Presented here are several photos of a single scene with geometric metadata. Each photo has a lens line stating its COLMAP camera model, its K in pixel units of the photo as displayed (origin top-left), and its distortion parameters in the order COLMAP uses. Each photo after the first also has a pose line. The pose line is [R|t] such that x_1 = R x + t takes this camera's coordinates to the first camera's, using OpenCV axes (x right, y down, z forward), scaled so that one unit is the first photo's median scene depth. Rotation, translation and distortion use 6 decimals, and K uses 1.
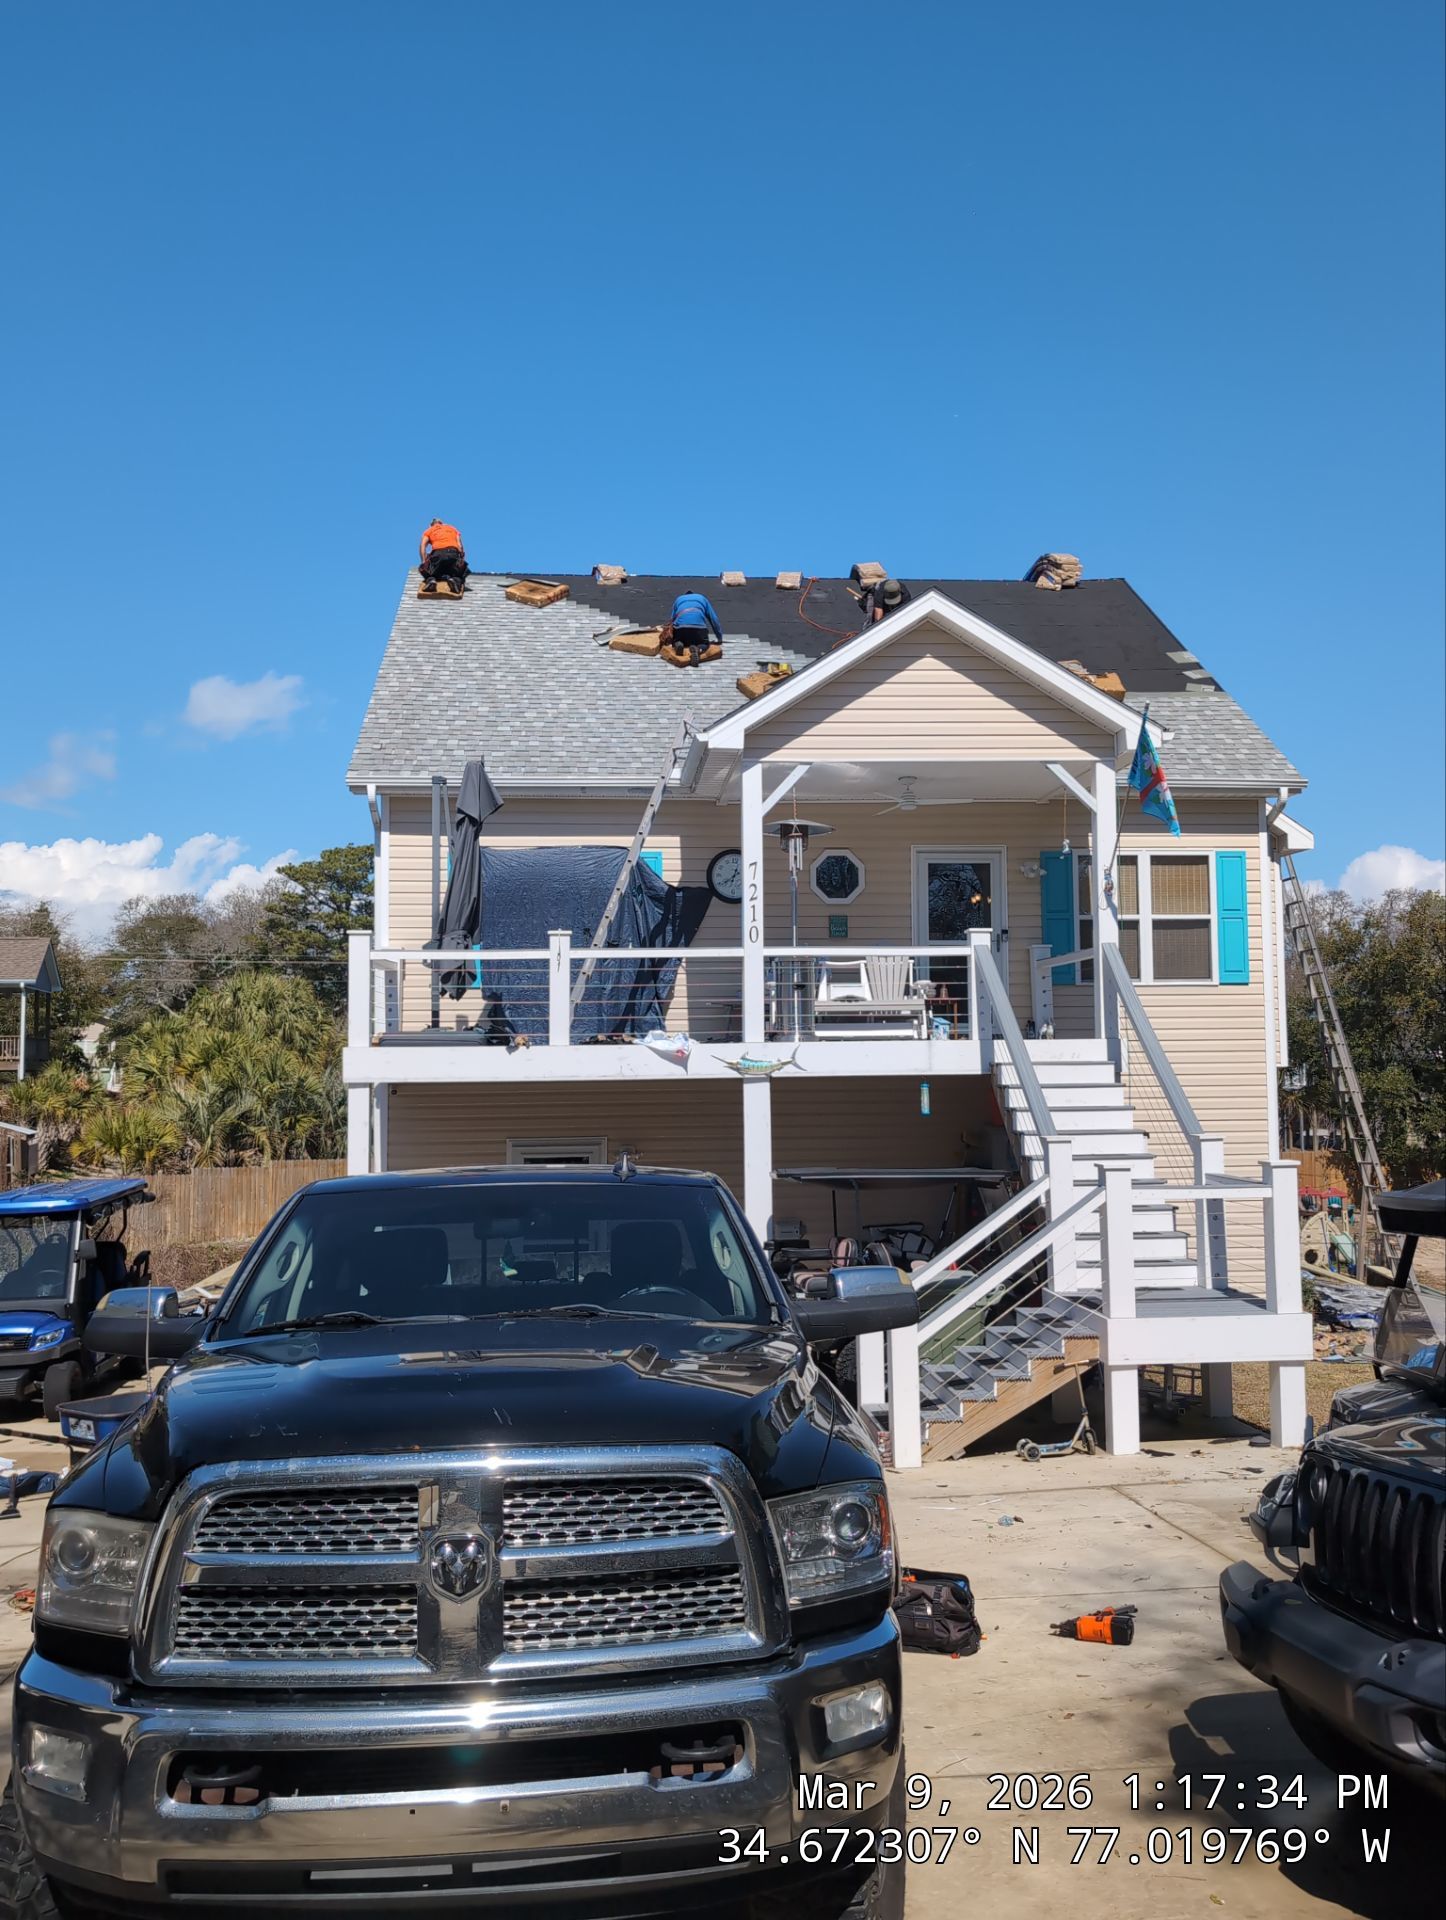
lens RADIAL K [[1638.0, 0, 723.0], [0, 1638.0, 960.0], [0, 0, 1]] dist [0.182494, -0.488964]
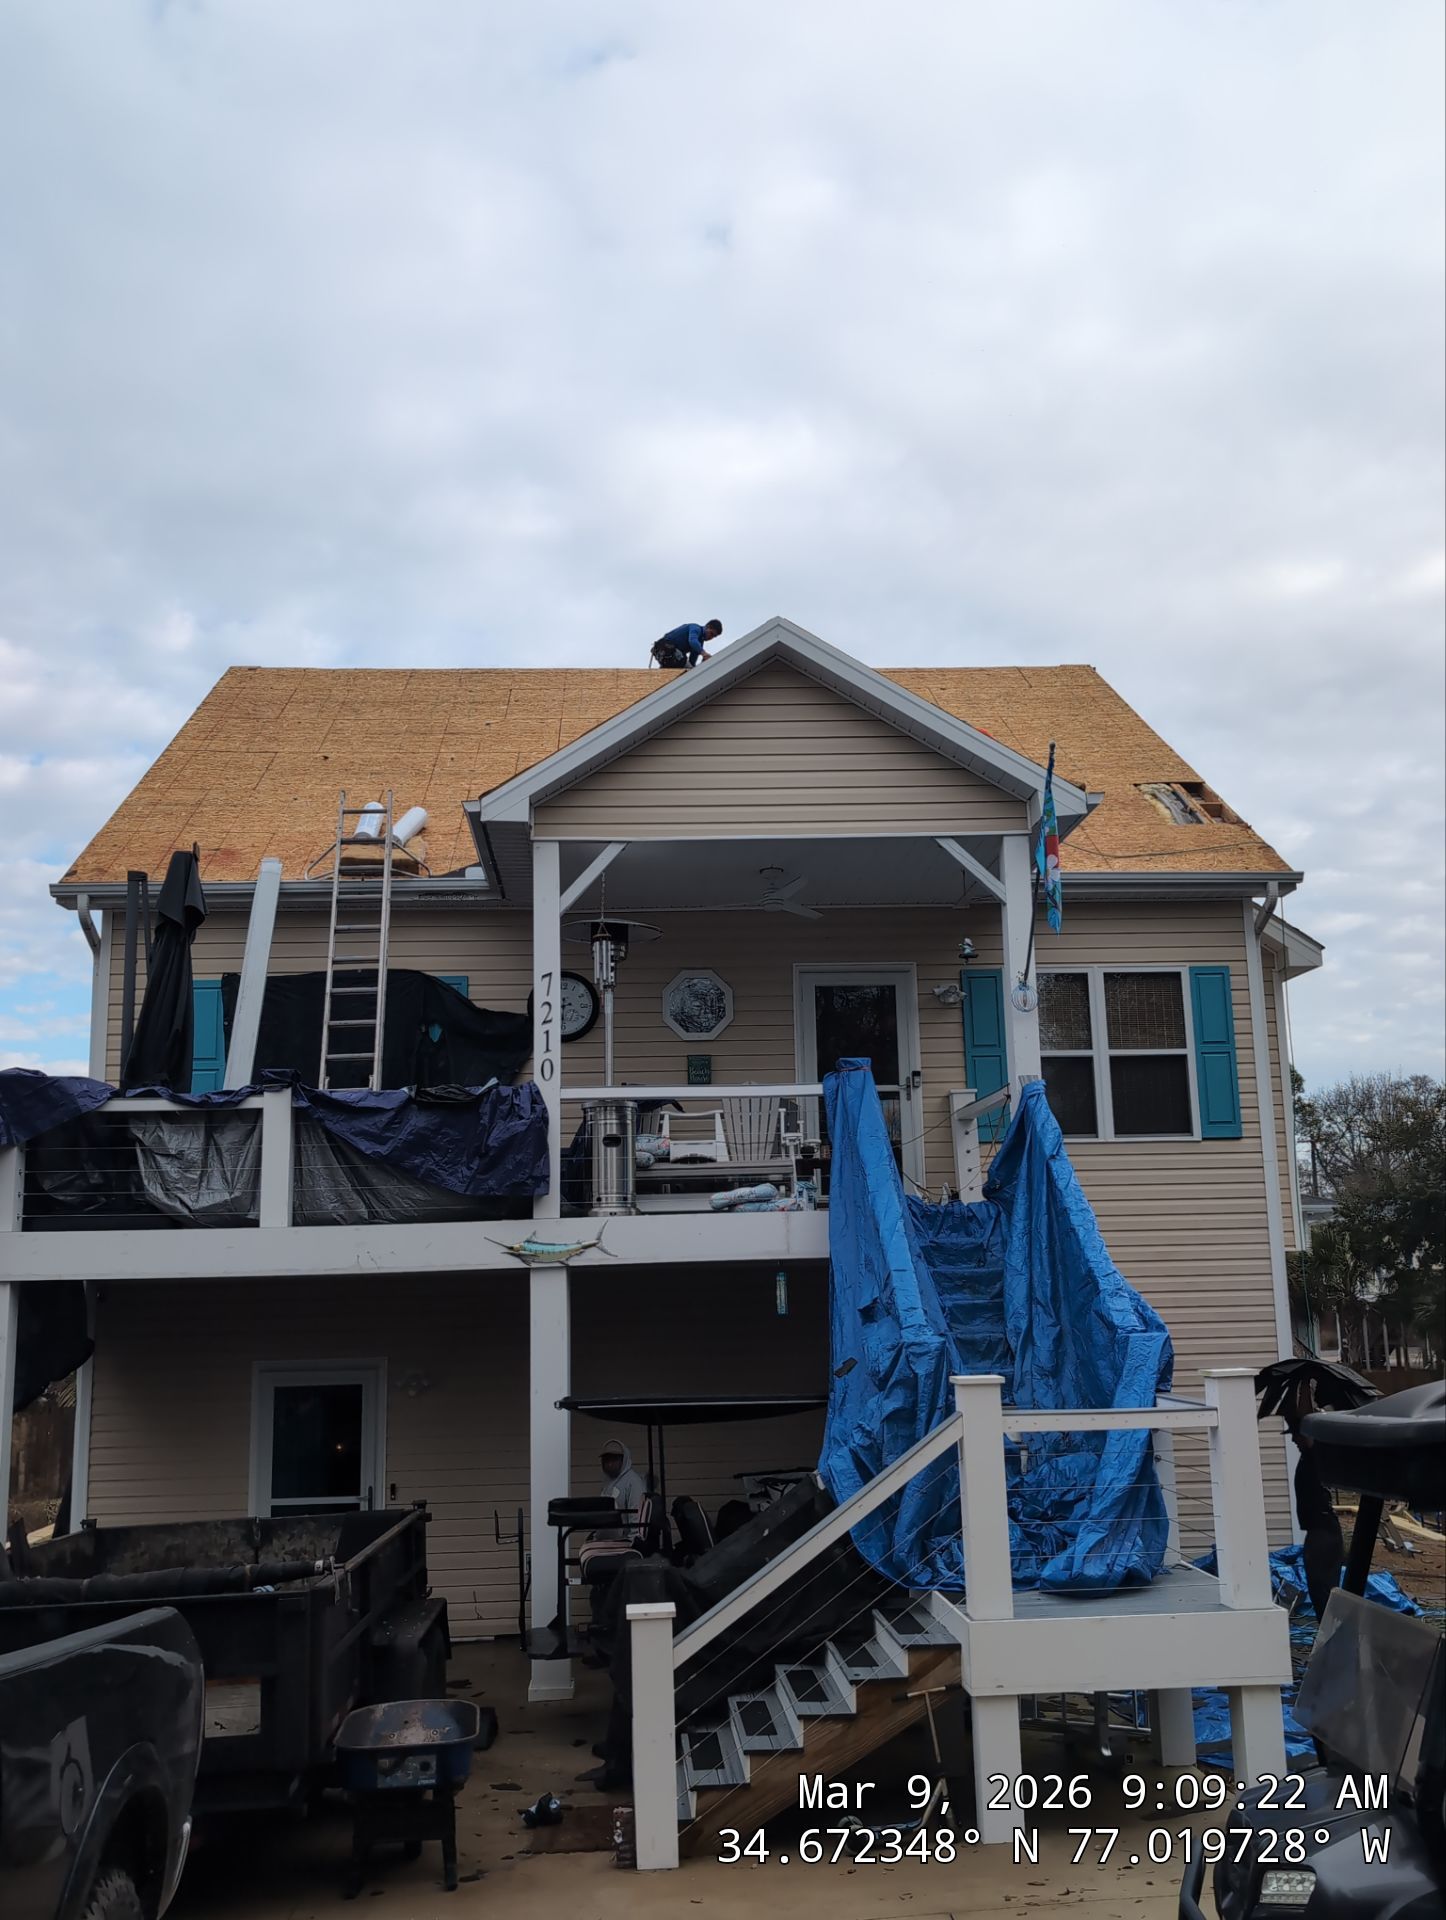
lens RADIAL K [[1768.9, 0, 726.0], [0, 1768.9, 965.5], [0, 0, 1]] dist [0.141473, -0.332408]
pose [[0.999663, -0.017040, -0.019597, 0.113465], [0.014678, 0.993269, -0.114895, 0.029905], [0.021423, 0.114568, 0.993184, 0.200624]]
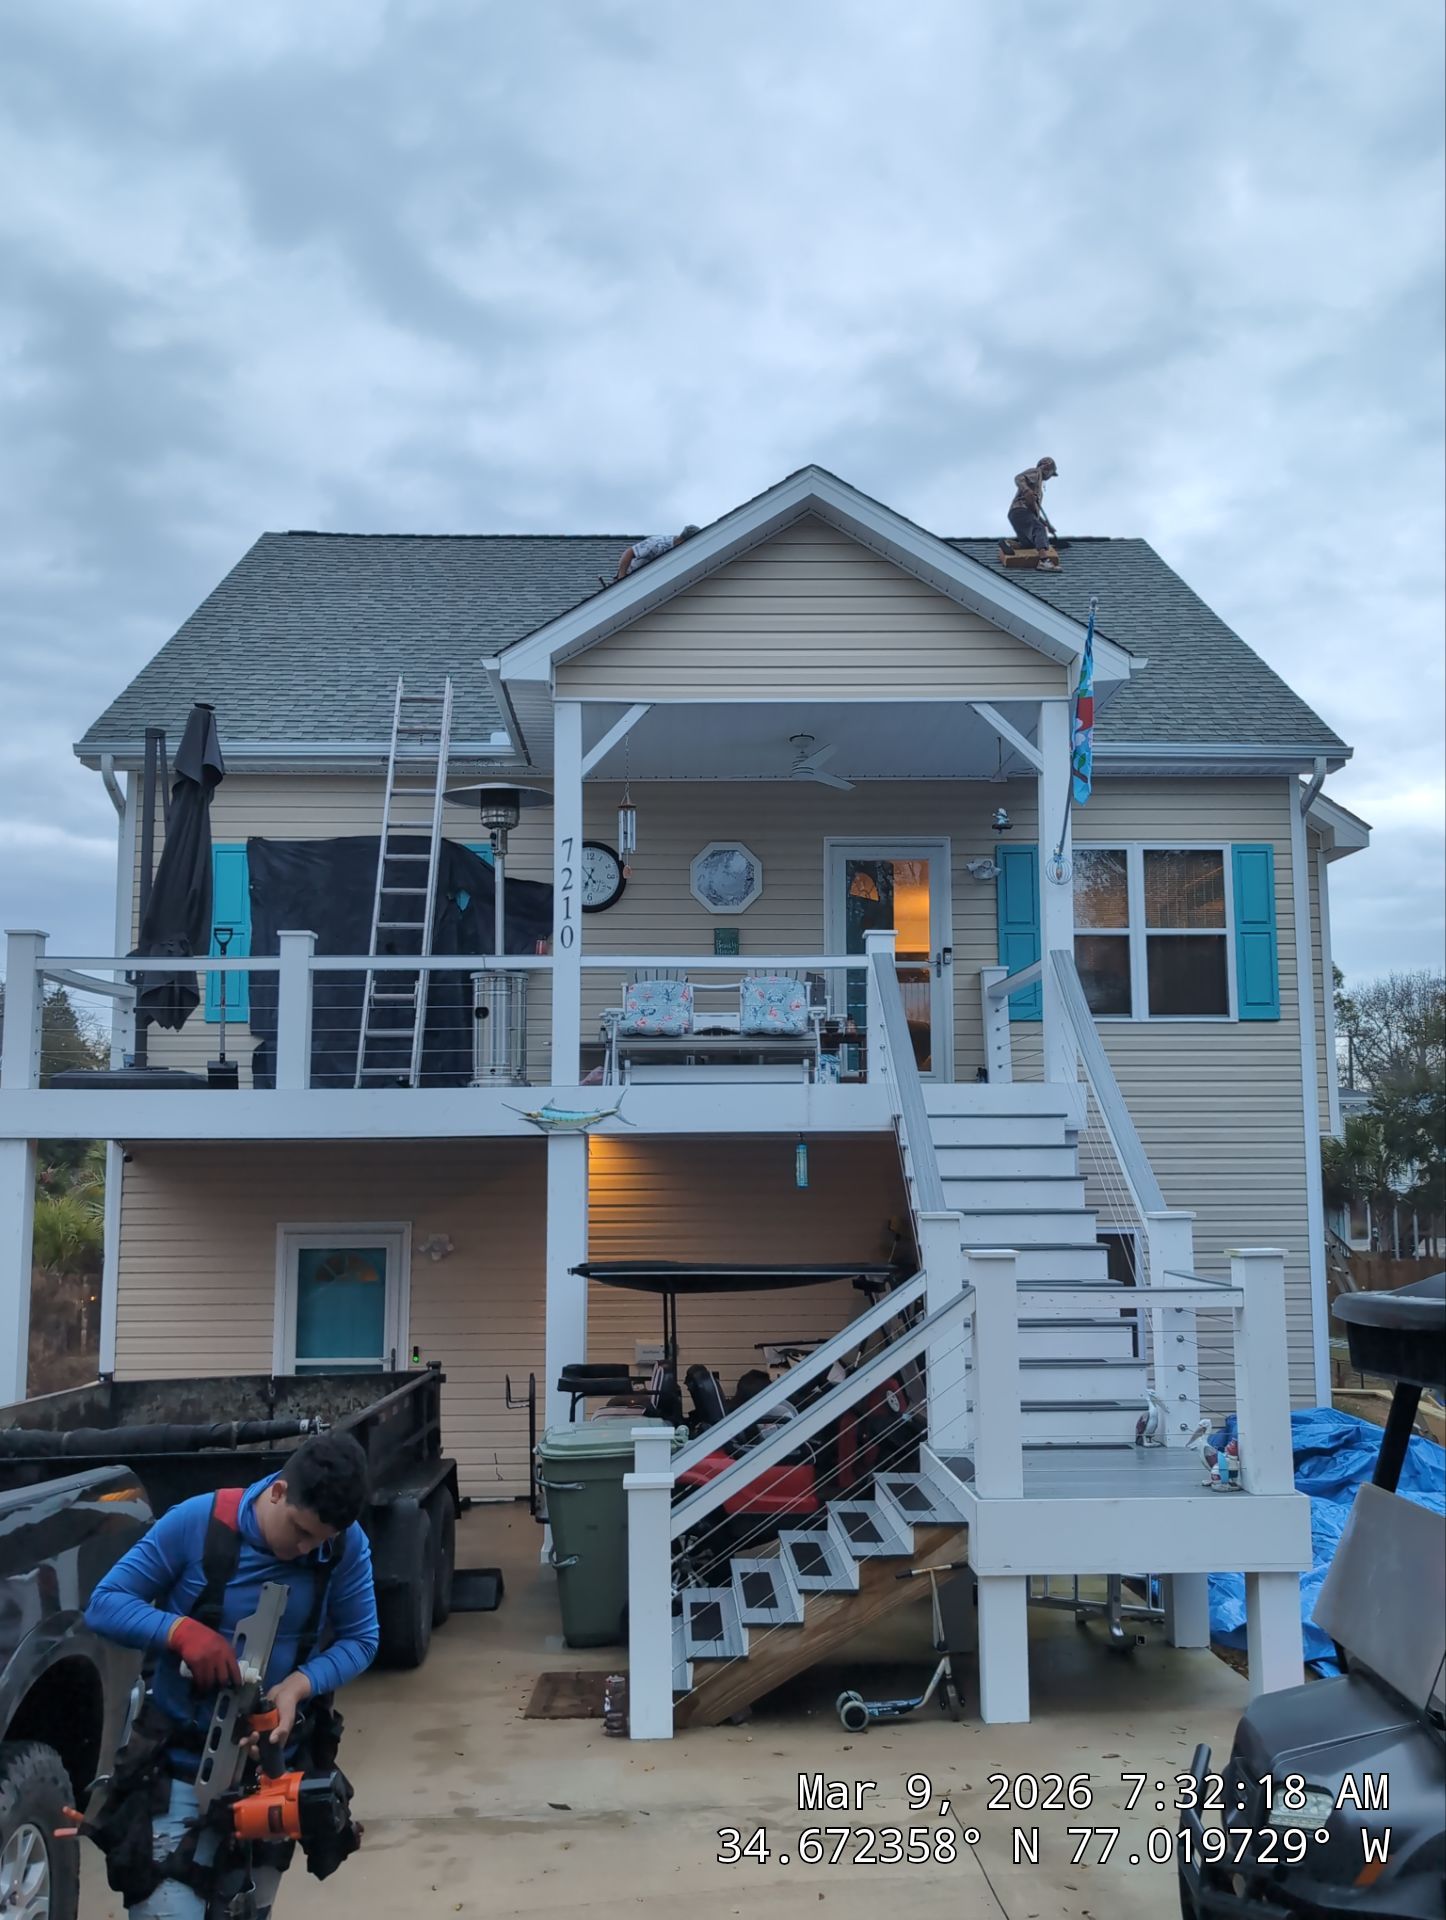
lens RADIAL K [[1717.6, 0, 706.6], [0, 1717.6, 953.5], [0, 0, 1]] dist [0.098307, -0.283513]
pose [[0.998130, -0.000430, -0.061132, 0.124455], [-0.003288, 0.998151, -0.060699, 0.036755], [0.061045, 0.060786, 0.996282, 0.242444]]
